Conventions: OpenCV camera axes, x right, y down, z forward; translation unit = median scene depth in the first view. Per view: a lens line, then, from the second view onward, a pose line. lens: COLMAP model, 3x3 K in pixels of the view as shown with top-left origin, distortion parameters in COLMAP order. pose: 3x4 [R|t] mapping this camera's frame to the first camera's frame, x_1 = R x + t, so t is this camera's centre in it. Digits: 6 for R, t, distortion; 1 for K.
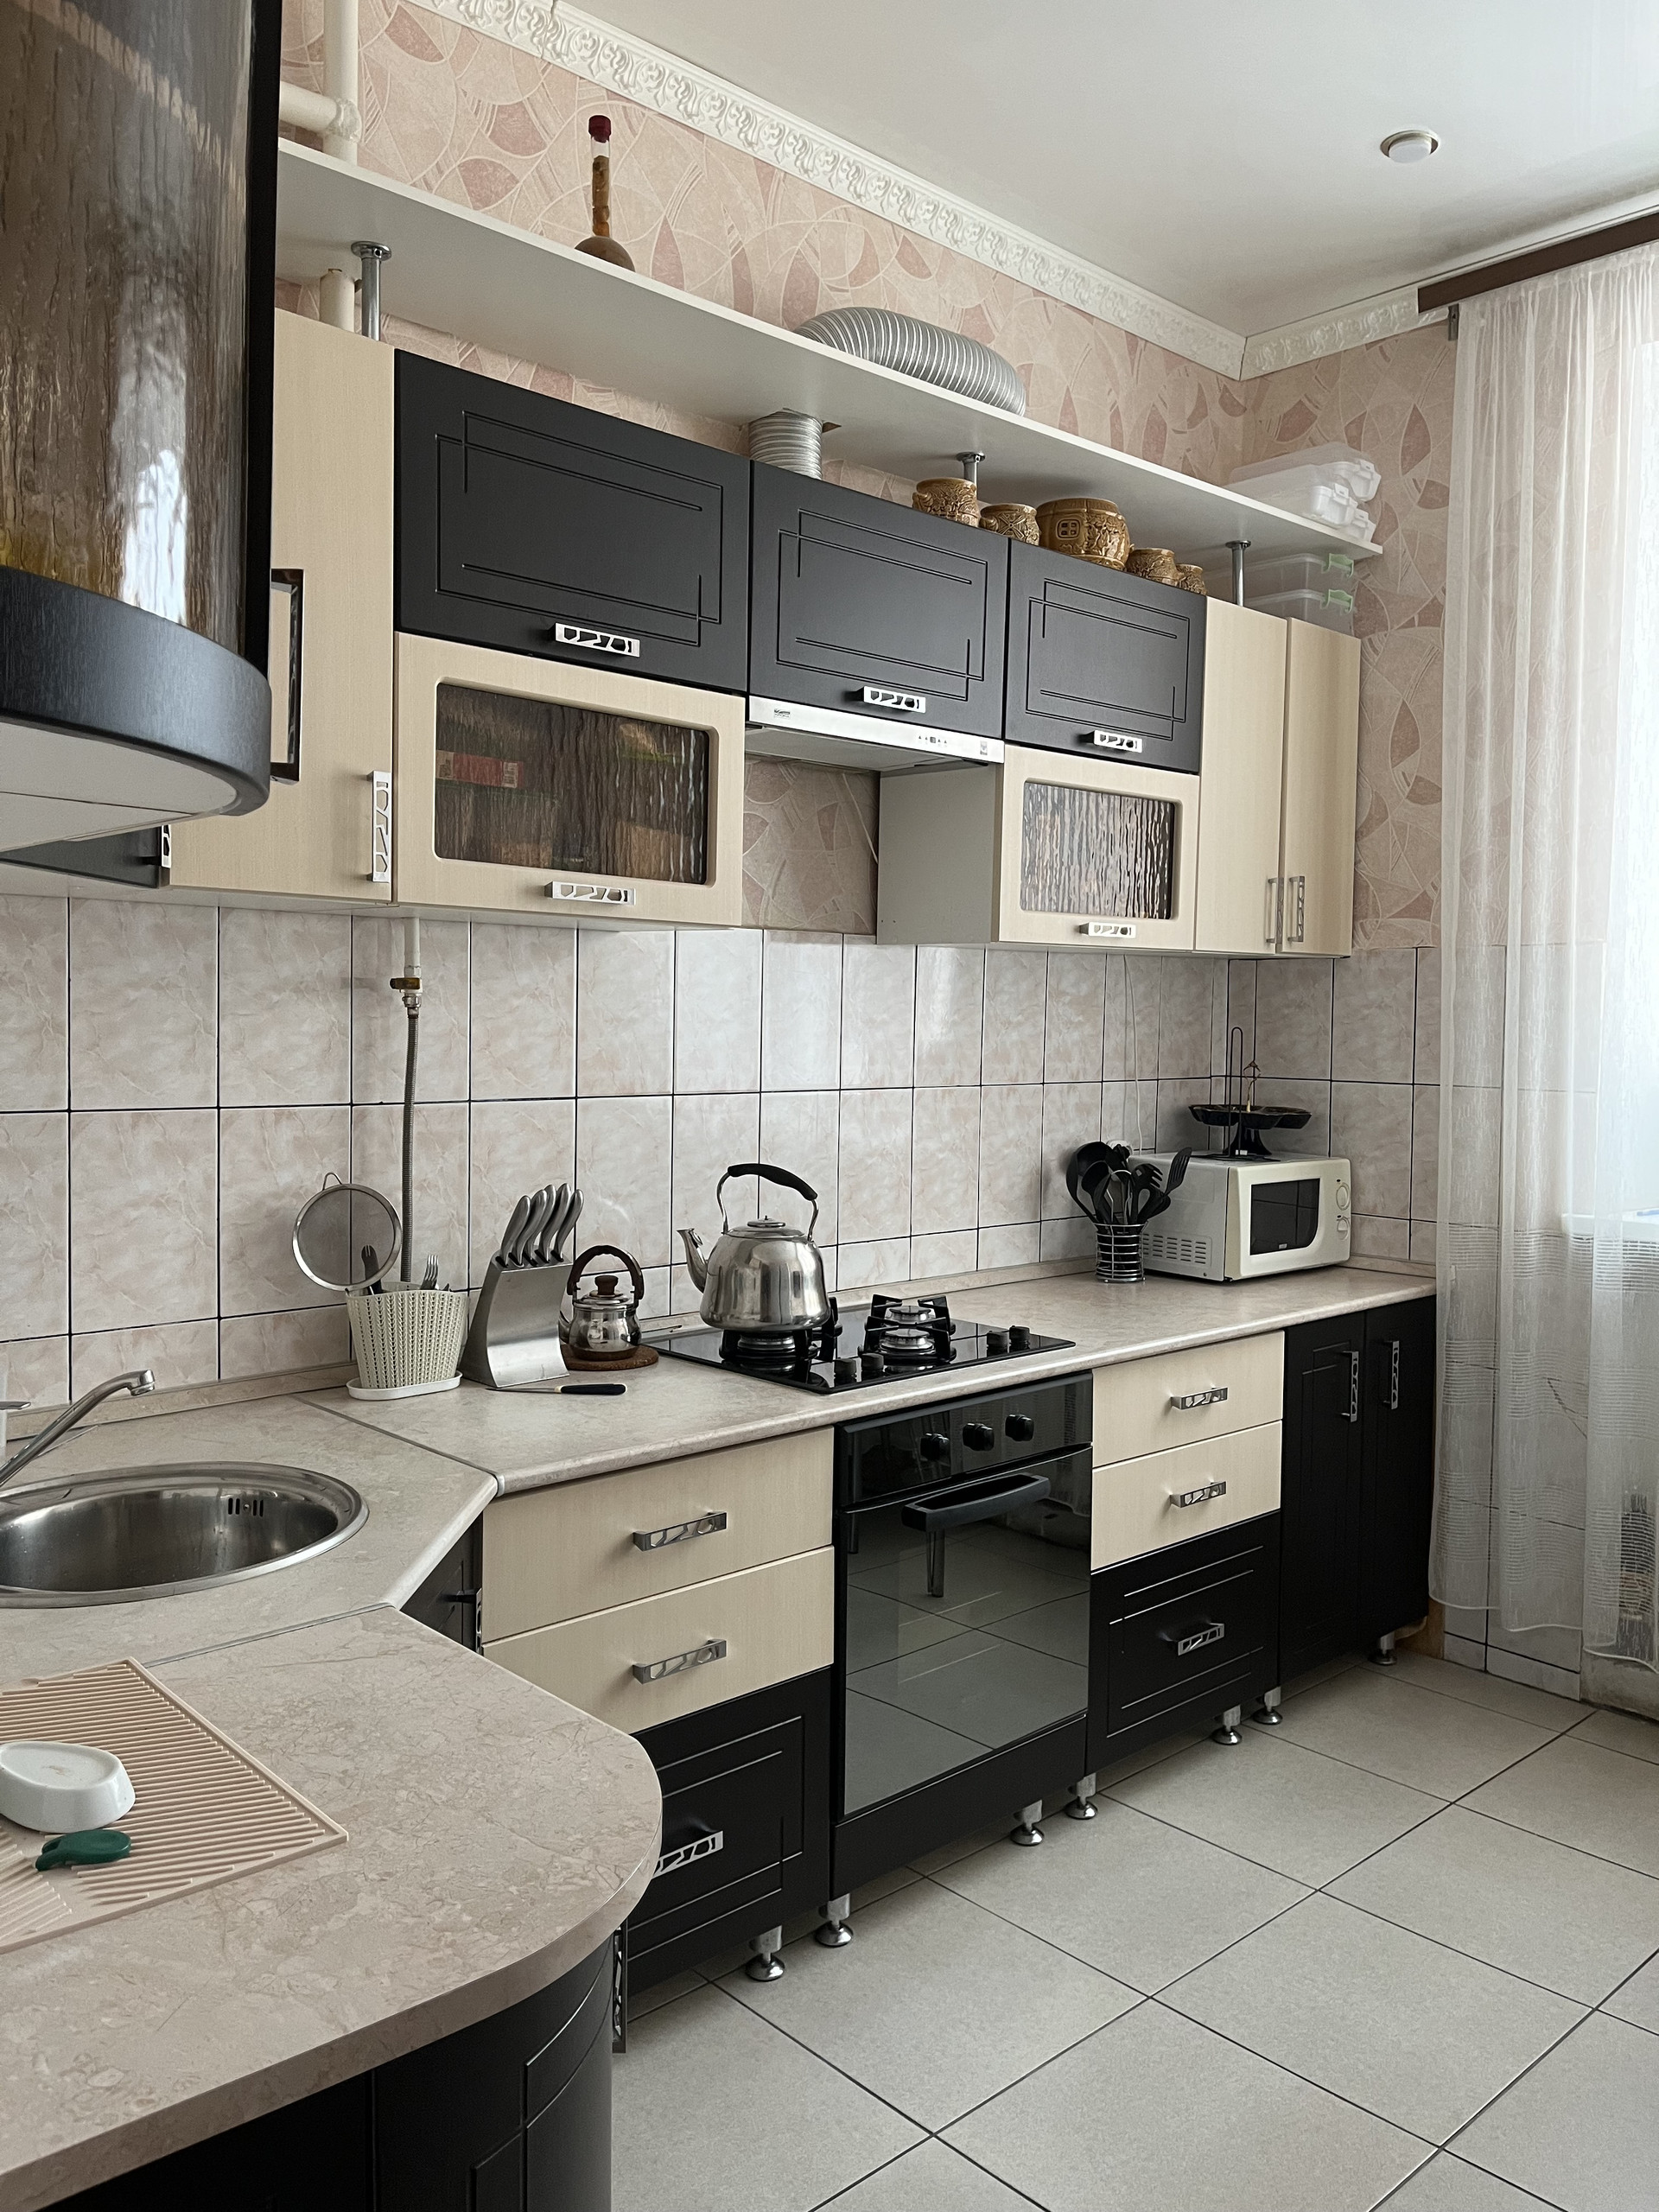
lens RADIAL K [[1667.8, 0, 818.7], [0, 1667.8, 1106.2], [0, 0, 1]] dist [0.061092, -0.097944]
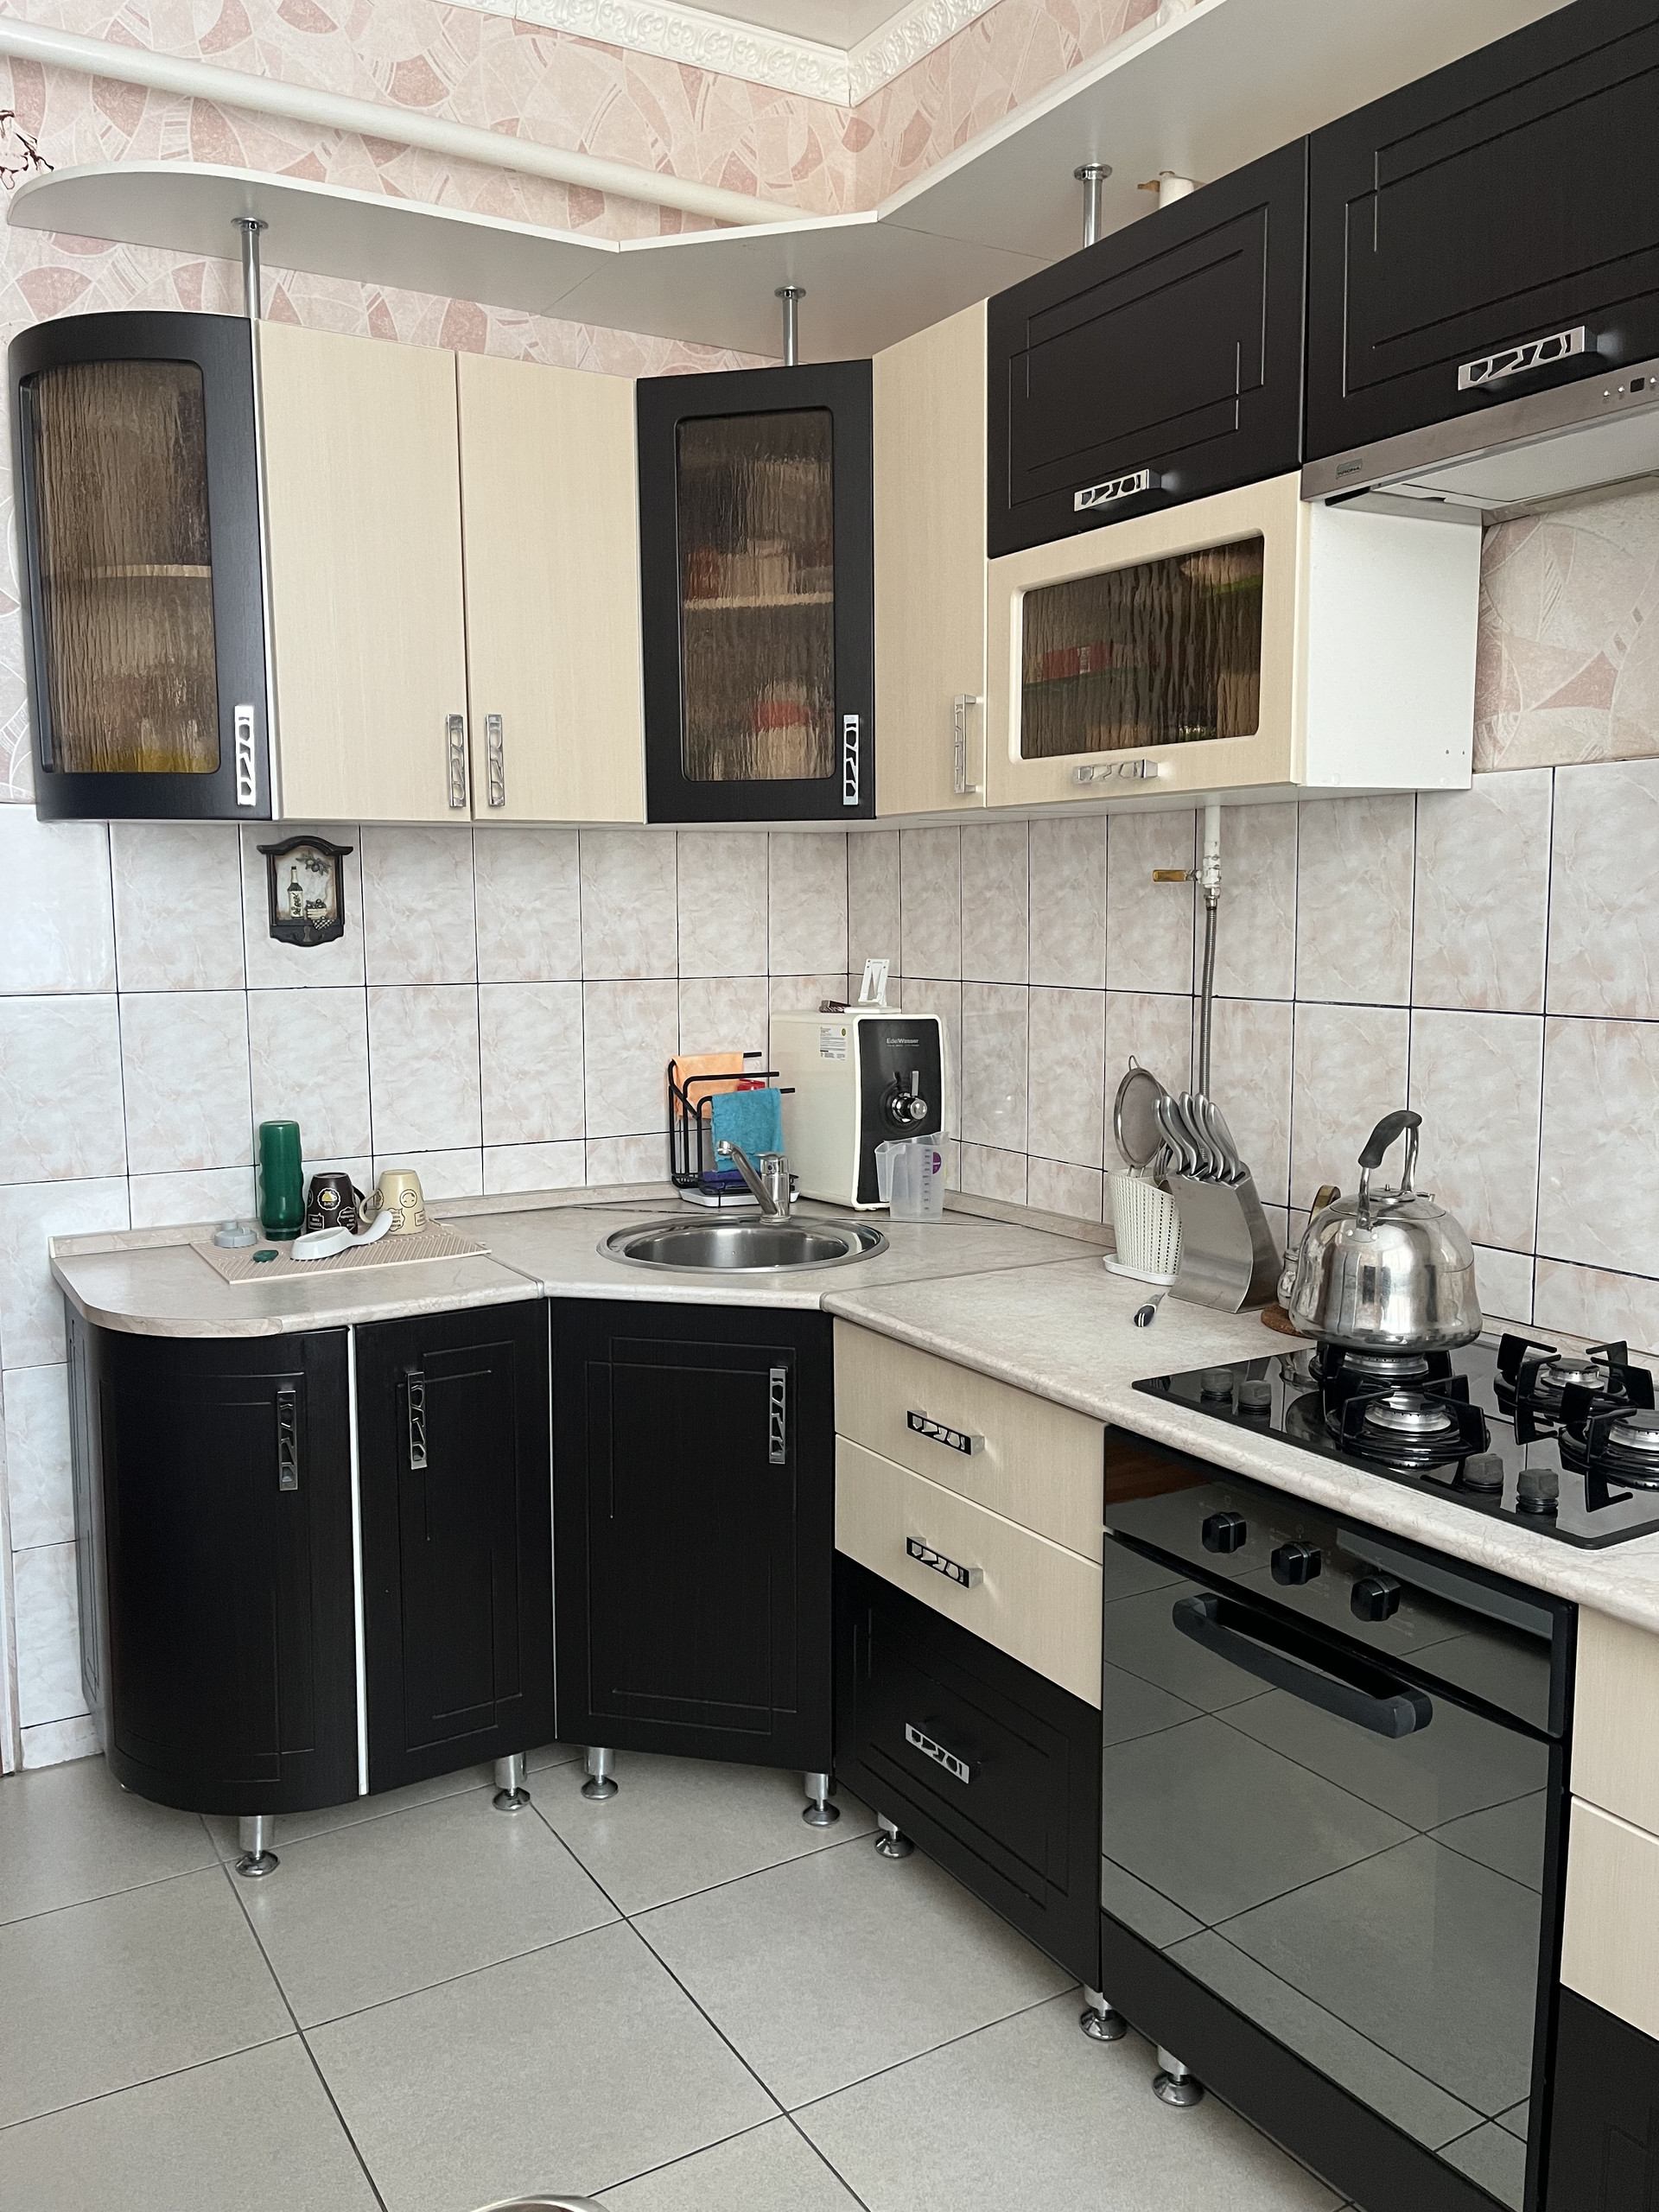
lens RADIAL K [[1667.8, 0, 815.5], [0, 1667.8, 1103.3], [0, 0, 1]] dist [0.061092, -0.097944]
pose [[-0.184997, 0.103053, -0.977321, 0.727234], [-0.048204, 0.992338, 0.113761, -0.038690], [0.981556, 0.068156, -0.178612, 0.907365]]
